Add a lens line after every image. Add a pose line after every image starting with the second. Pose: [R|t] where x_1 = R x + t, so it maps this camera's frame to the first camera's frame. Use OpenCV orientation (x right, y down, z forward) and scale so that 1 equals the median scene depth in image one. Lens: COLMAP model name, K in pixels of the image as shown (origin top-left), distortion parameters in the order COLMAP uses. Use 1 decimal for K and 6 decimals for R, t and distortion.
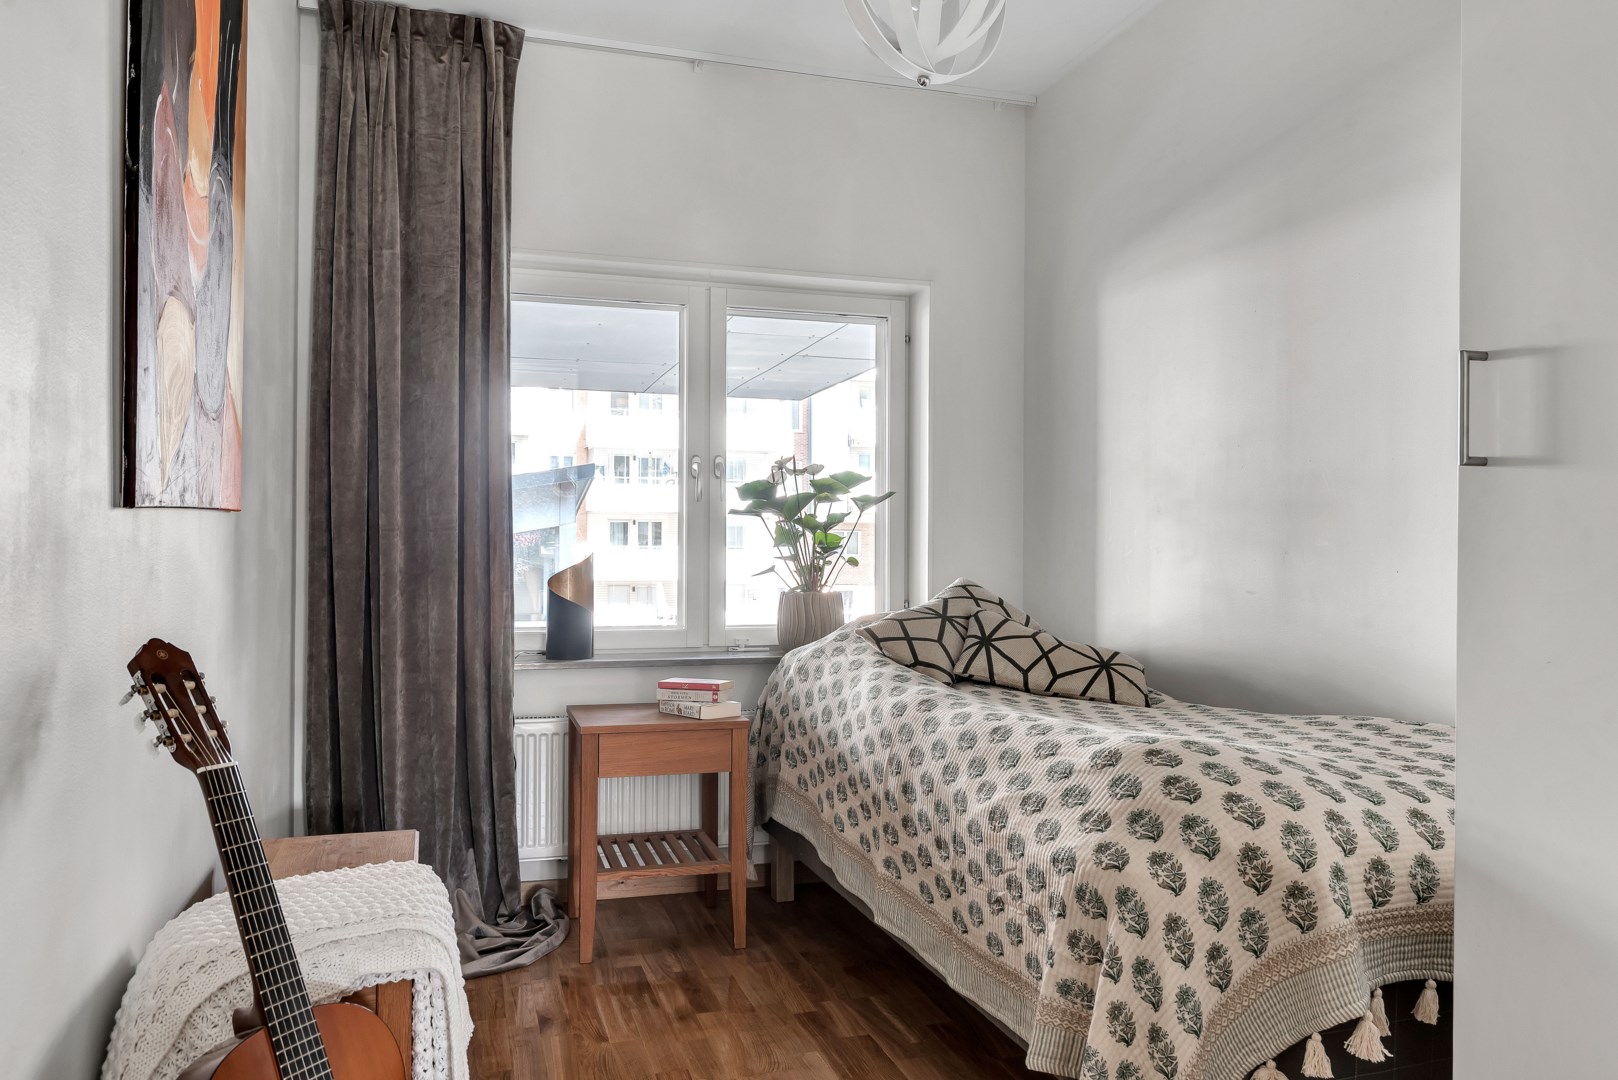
lens RADIAL K [[1108.0, 0, 795.1], [0, 1108.0, 548.2], [0, 0, 1]] dist [-0.009794, 0.007176]
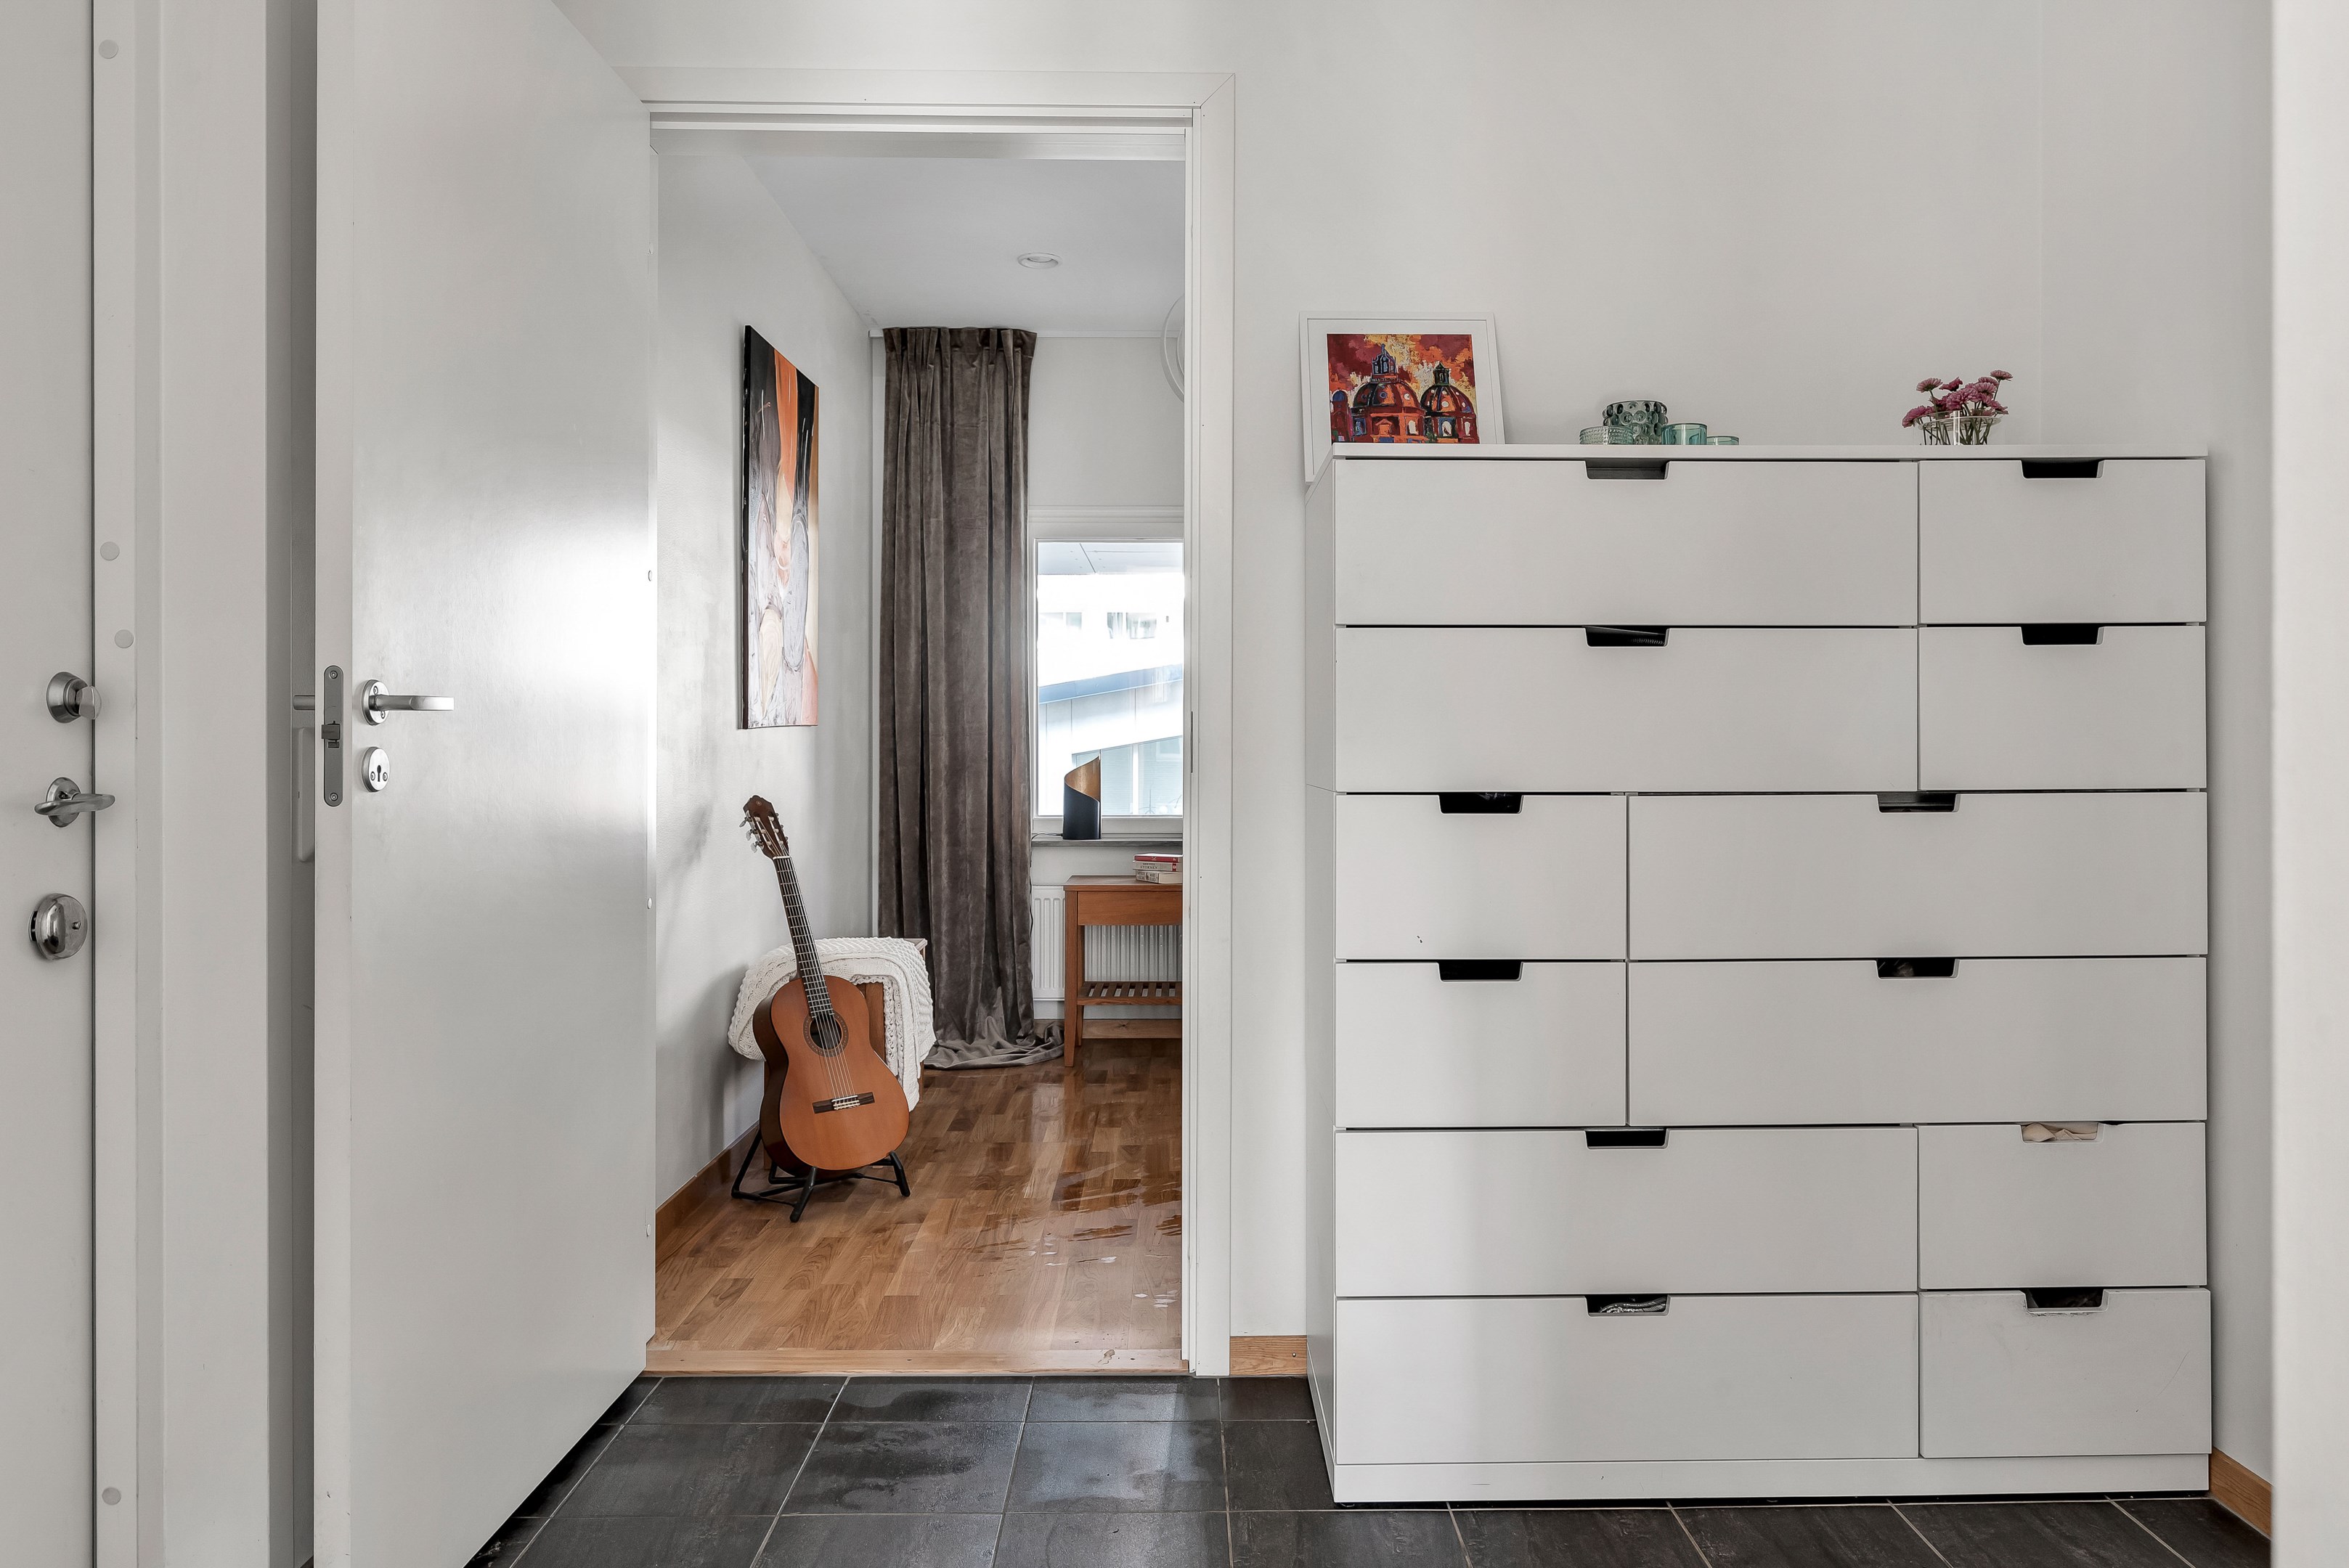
lens RADIAL K [[1608.3, 0, 1195.6], [0, 1608.3, 766.5], [0, 0, 1]] dist [-0.009794, 0.007176]
pose [[0.955936, -0.001201, -0.293572, 0.473706], [0.004495, 0.999934, 0.010548, 0.001483], [0.293540, -0.011403, 0.955879, -0.706823]]
